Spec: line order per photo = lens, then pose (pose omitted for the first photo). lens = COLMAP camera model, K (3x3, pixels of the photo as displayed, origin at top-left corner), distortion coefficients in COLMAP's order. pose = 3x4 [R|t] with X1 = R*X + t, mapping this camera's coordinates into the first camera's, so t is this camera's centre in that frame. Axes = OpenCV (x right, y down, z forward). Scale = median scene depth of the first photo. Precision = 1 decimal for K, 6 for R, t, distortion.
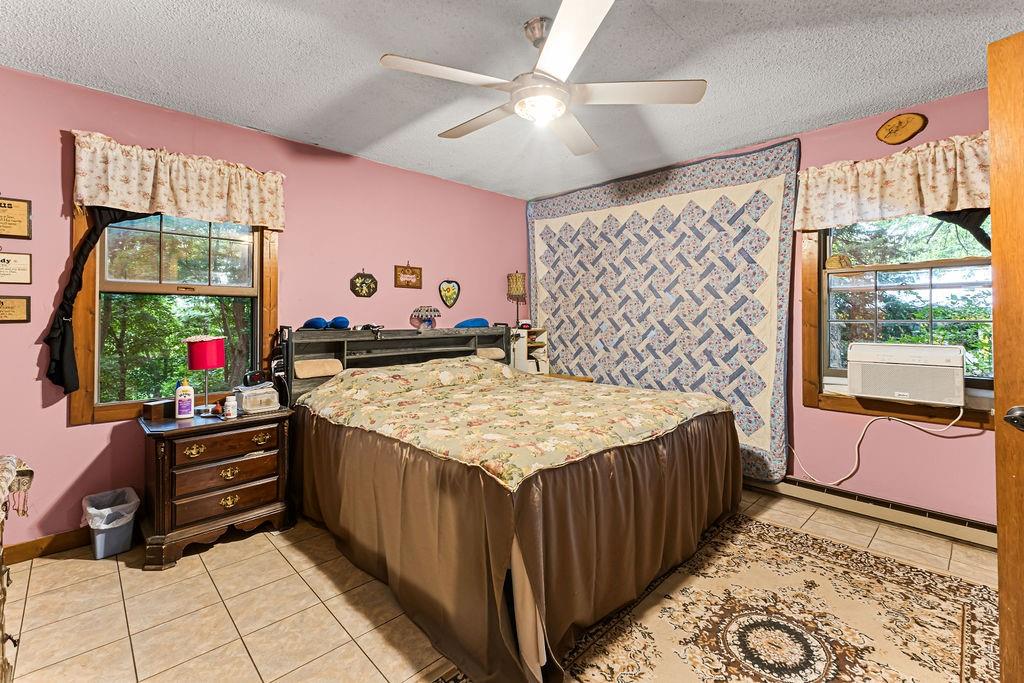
lens RADIAL K [[449.5, 0, 515.0], [0, 449.5, 305.9], [0, 0, 1]] dist [0.004163, 0.000223]
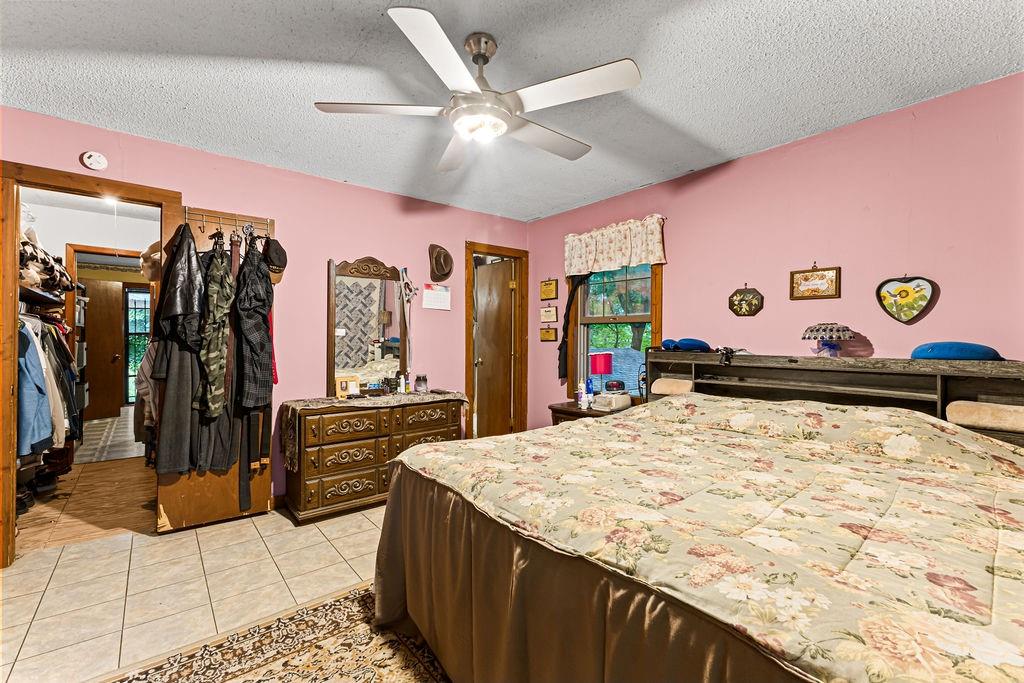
lens RADIAL K [[442.7, 0, 510.2], [0, 442.7, 330.8], [0, 0, 1]] dist [0.004102, 0.000197]
pose [[-0.090623, -0.016420, -0.995750, 0.557058], [0.020604, 0.999619, -0.018359, 0.015222], [0.995672, -0.022180, -0.090250, 0.629411]]
